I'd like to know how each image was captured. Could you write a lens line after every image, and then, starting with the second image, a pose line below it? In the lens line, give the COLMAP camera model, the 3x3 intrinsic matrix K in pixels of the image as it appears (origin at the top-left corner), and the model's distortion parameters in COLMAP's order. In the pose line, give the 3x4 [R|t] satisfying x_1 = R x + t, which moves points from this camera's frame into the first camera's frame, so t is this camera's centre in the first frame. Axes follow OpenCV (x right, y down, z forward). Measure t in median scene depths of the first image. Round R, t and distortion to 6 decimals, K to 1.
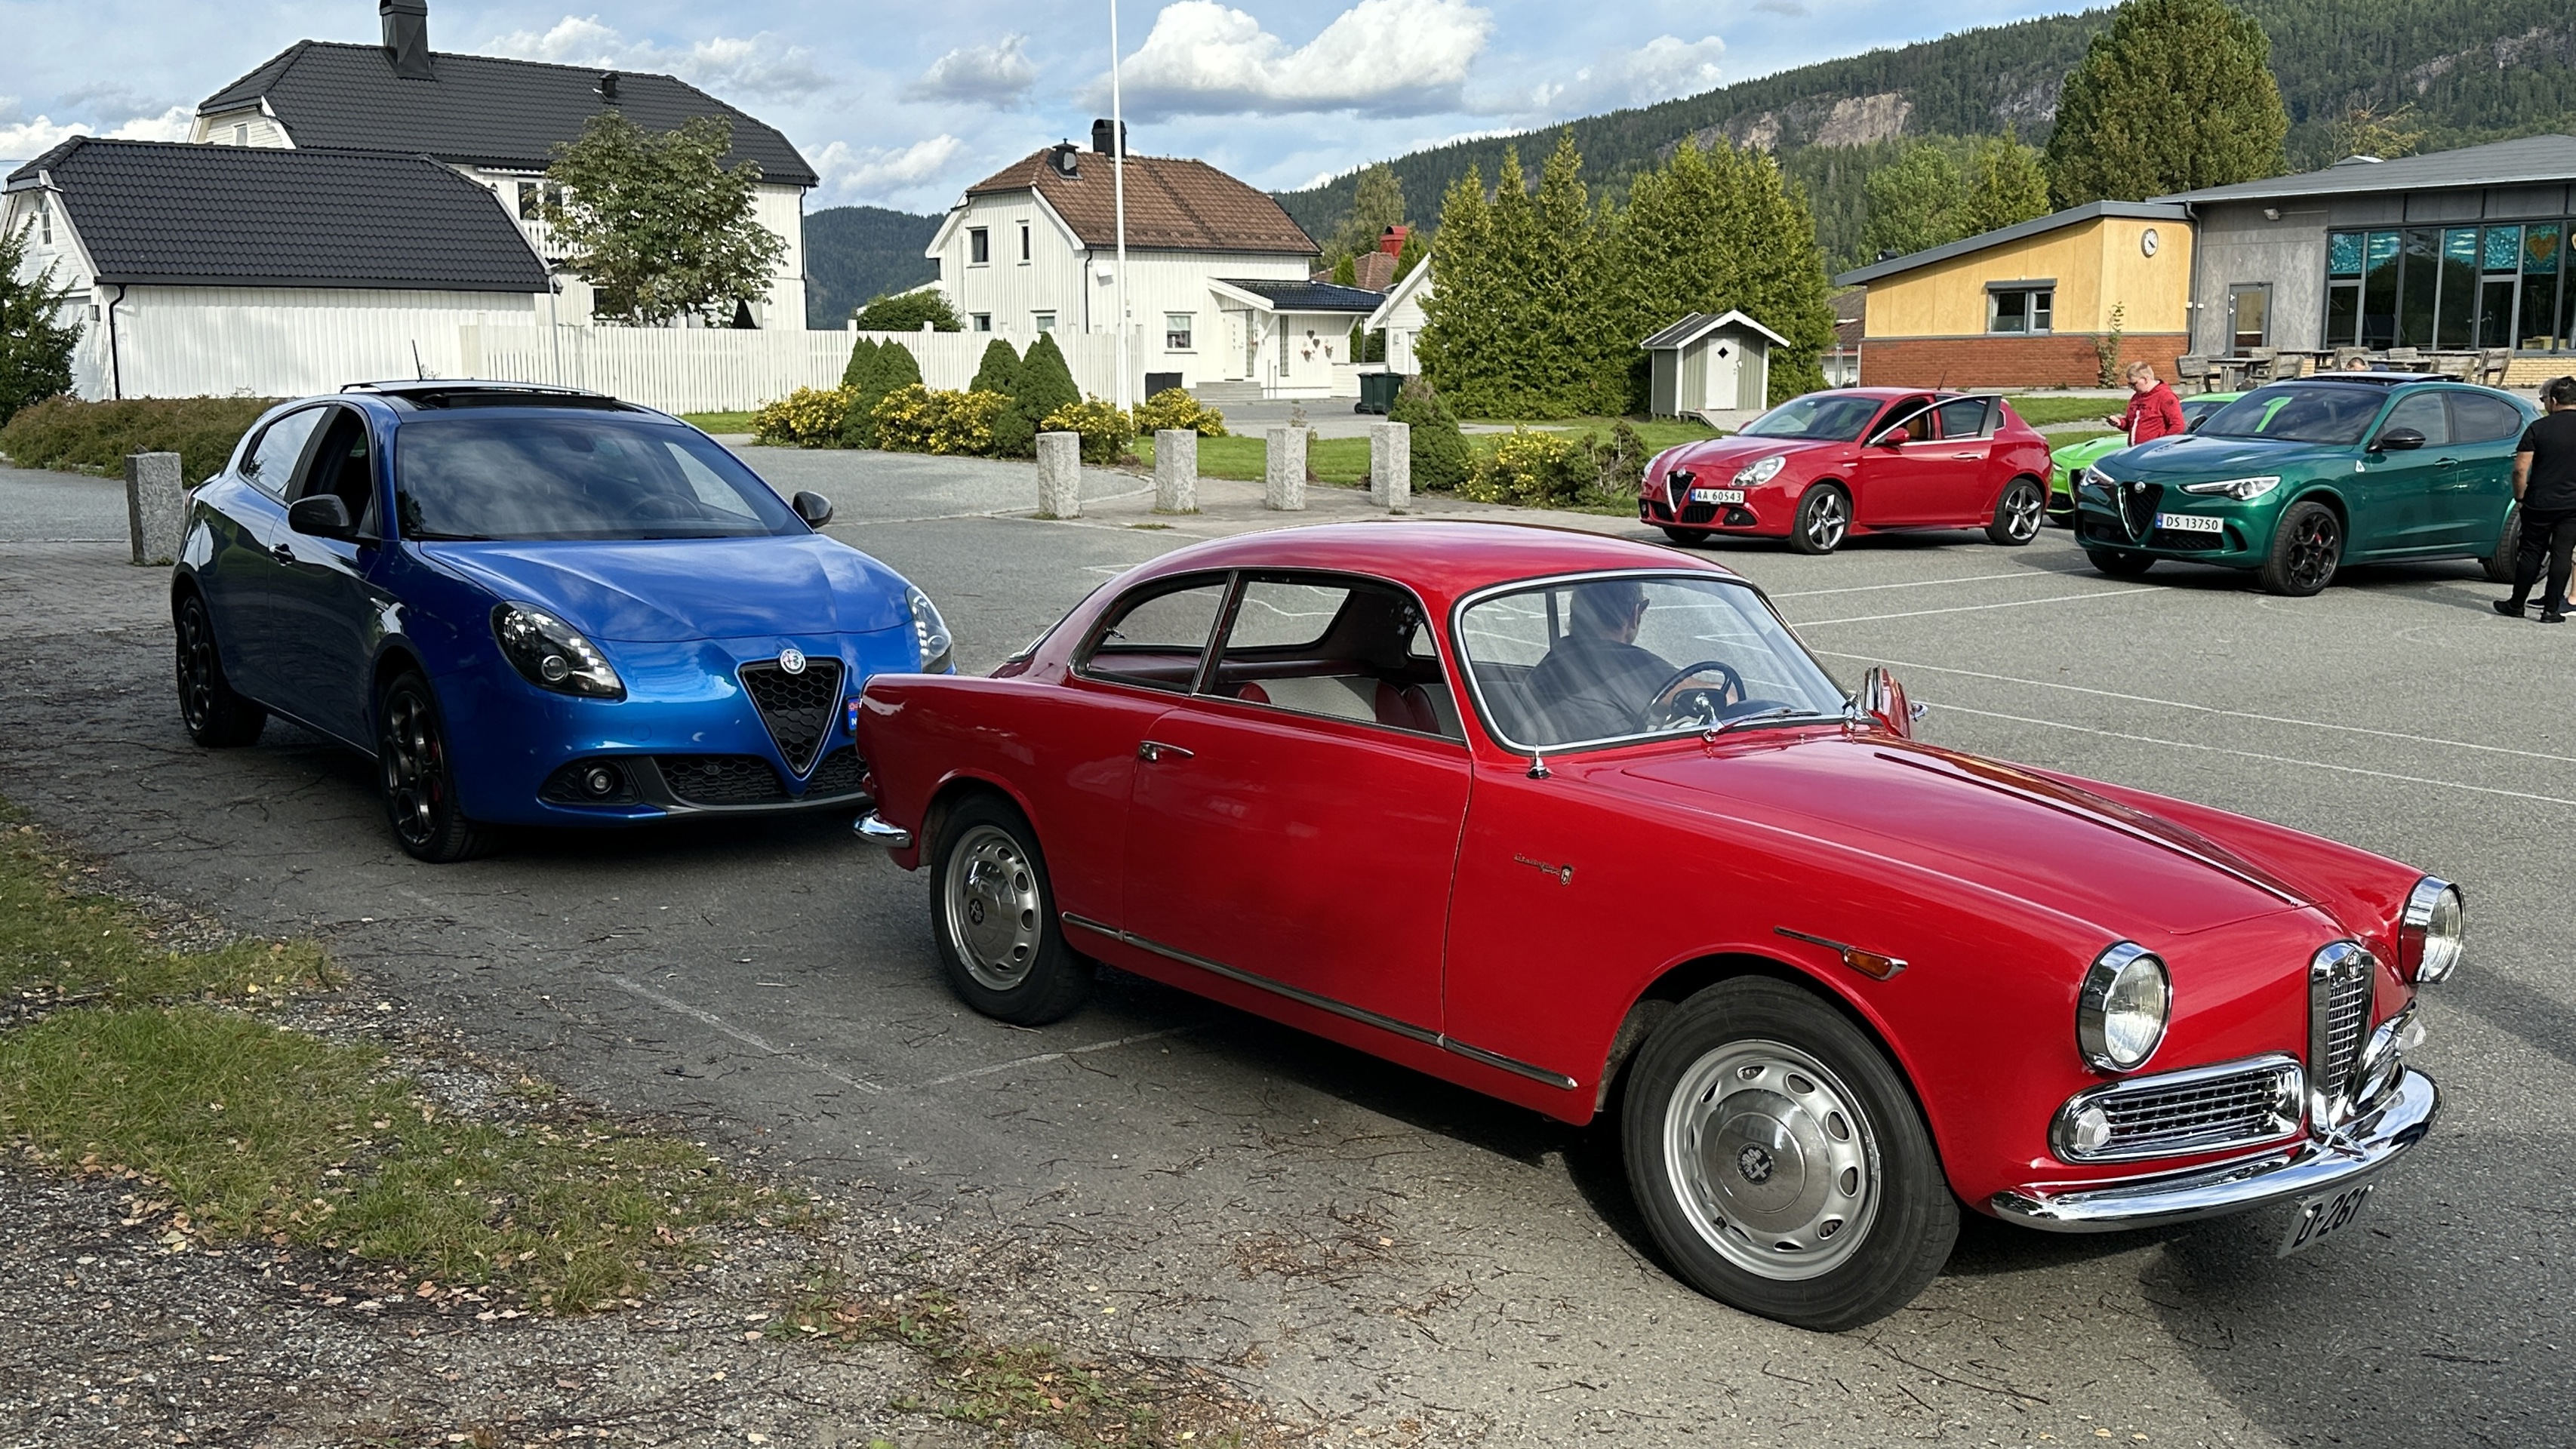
lens RADIAL K [[2434.2, 0, 1260.4], [0, 2434.2, 760.6], [0, 0, 1]] dist [0.059996, 0.000000]
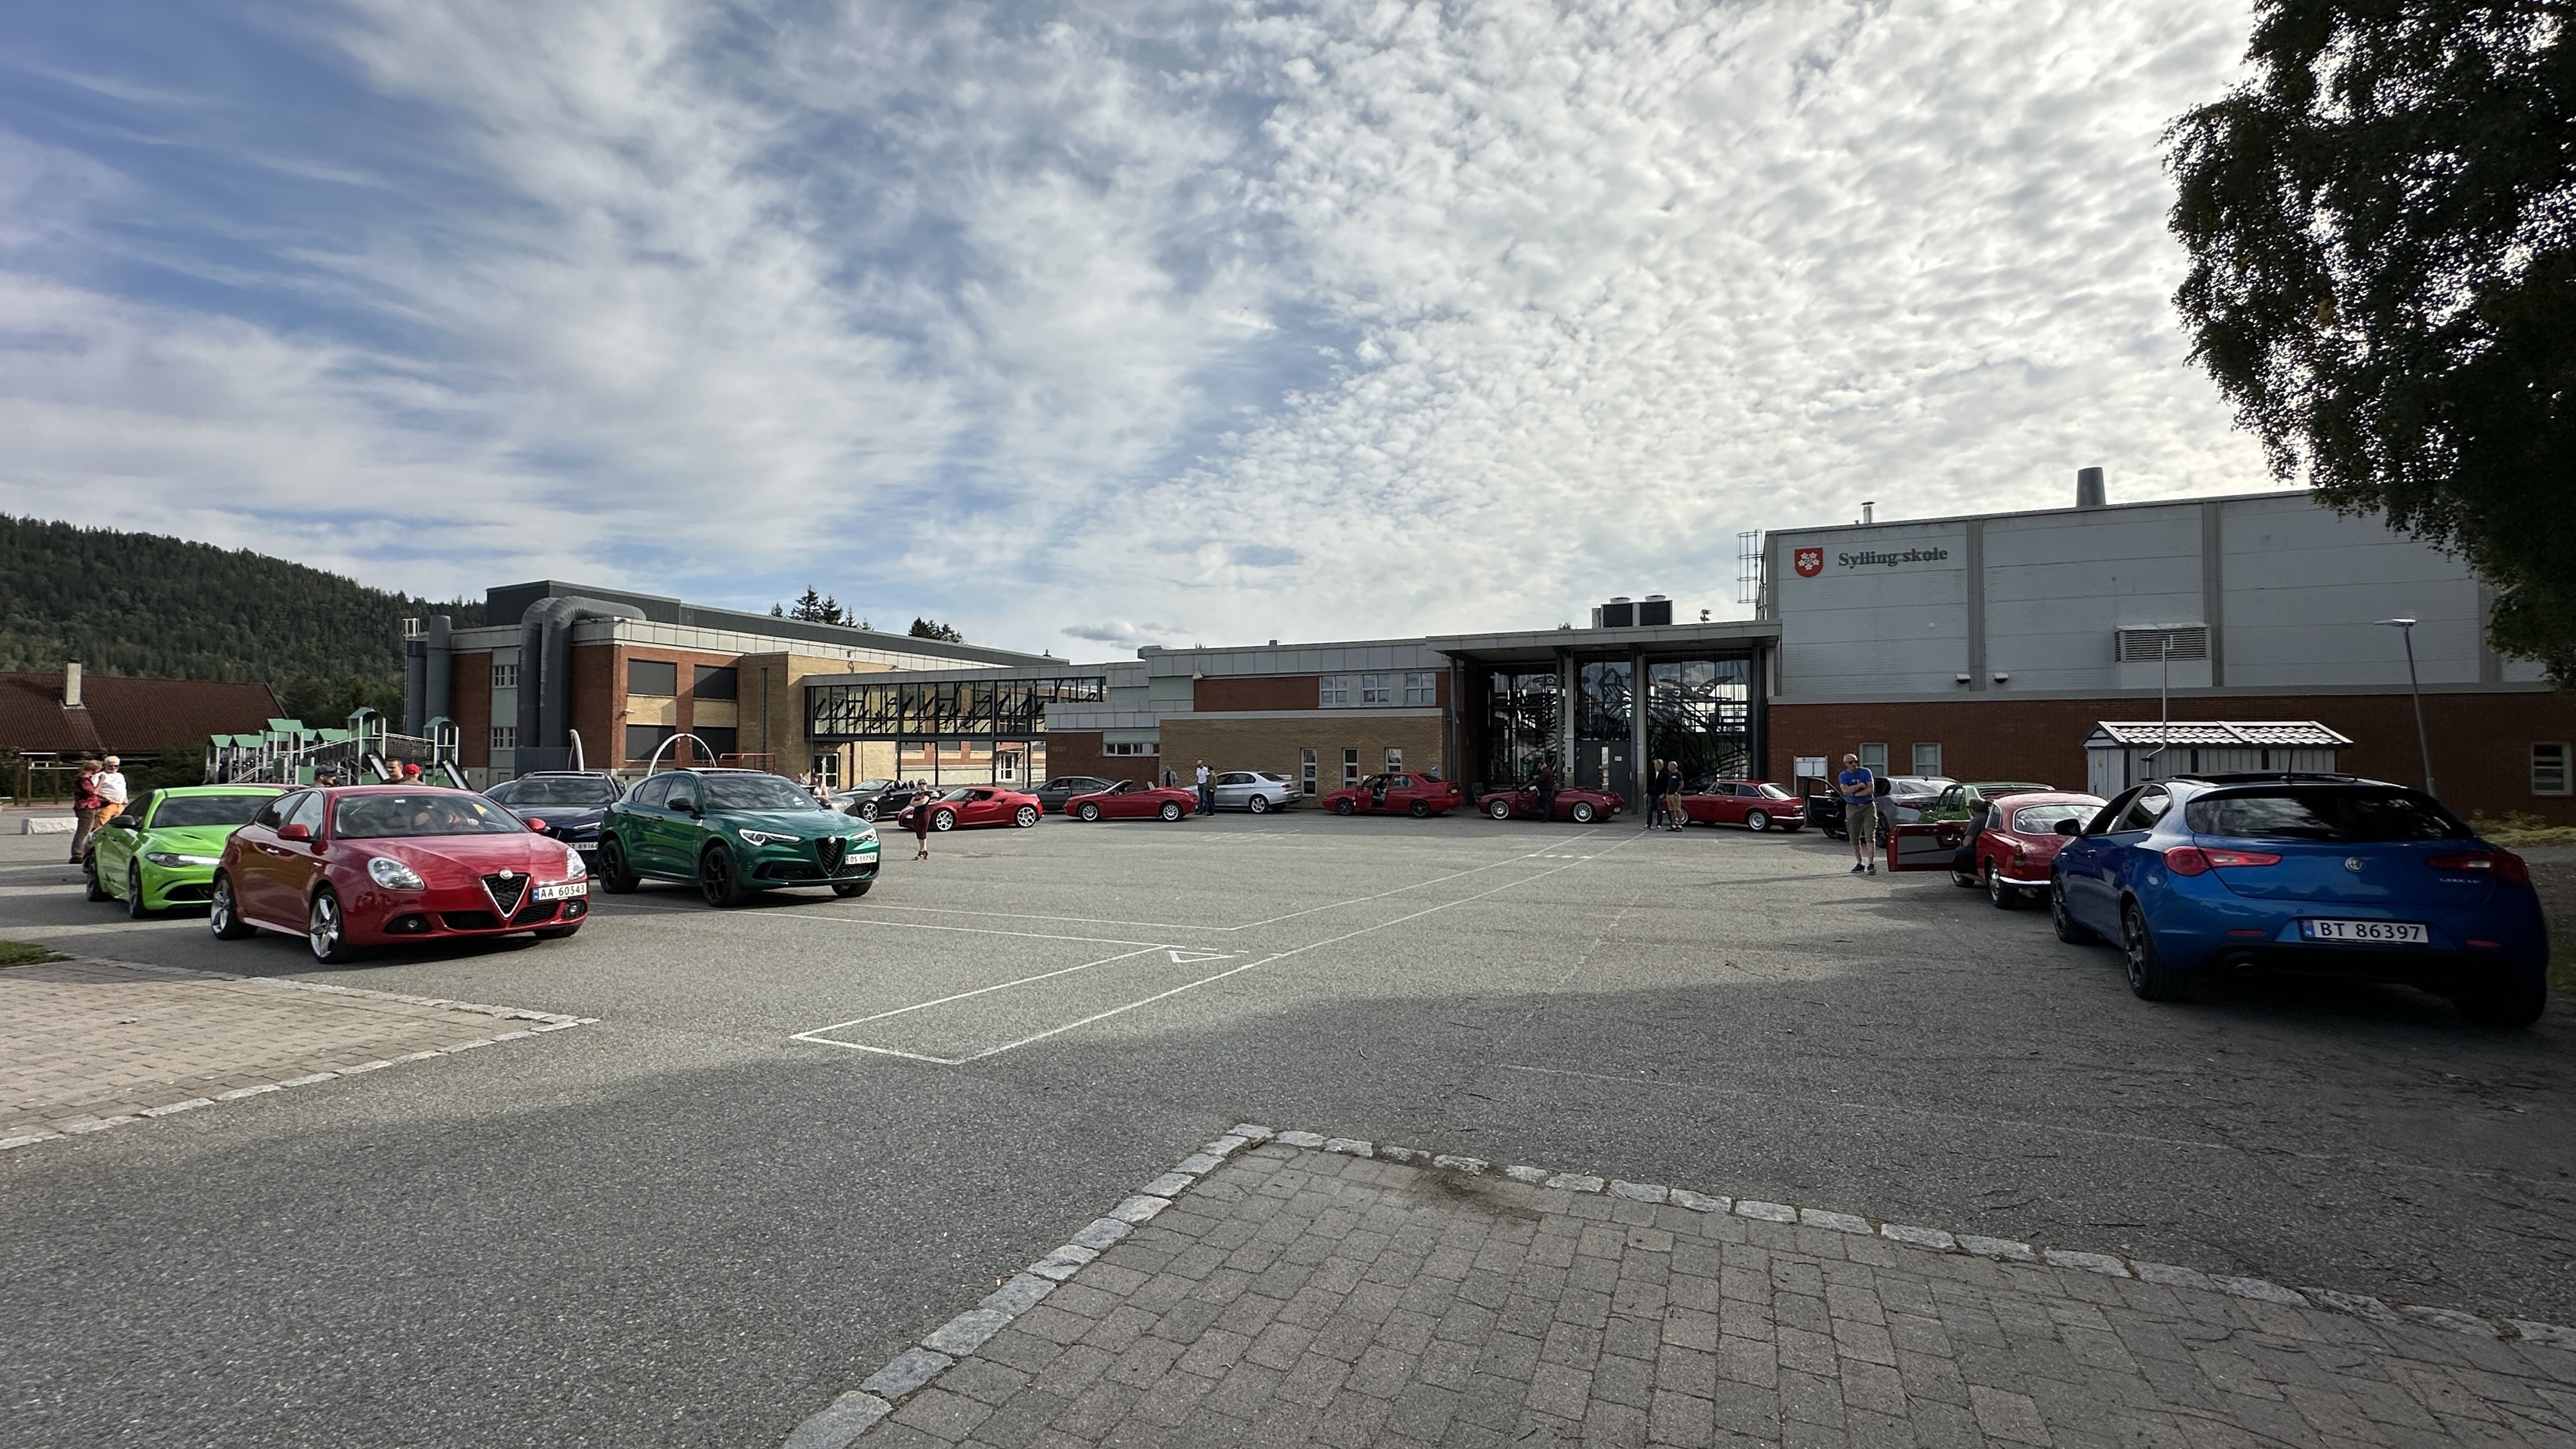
lens RADIAL K [[1023.0, 0, 1316.5], [0, 1023.0, 724.9], [0, 0, 1]] dist [-0.018974, 0.004381]
pose [[-0.440457, 0.032727, 0.897177, -0.322840], [0.145168, 0.988781, 0.035200, -0.143565], [-0.885959, 0.145745, -0.440266, 0.885819]]
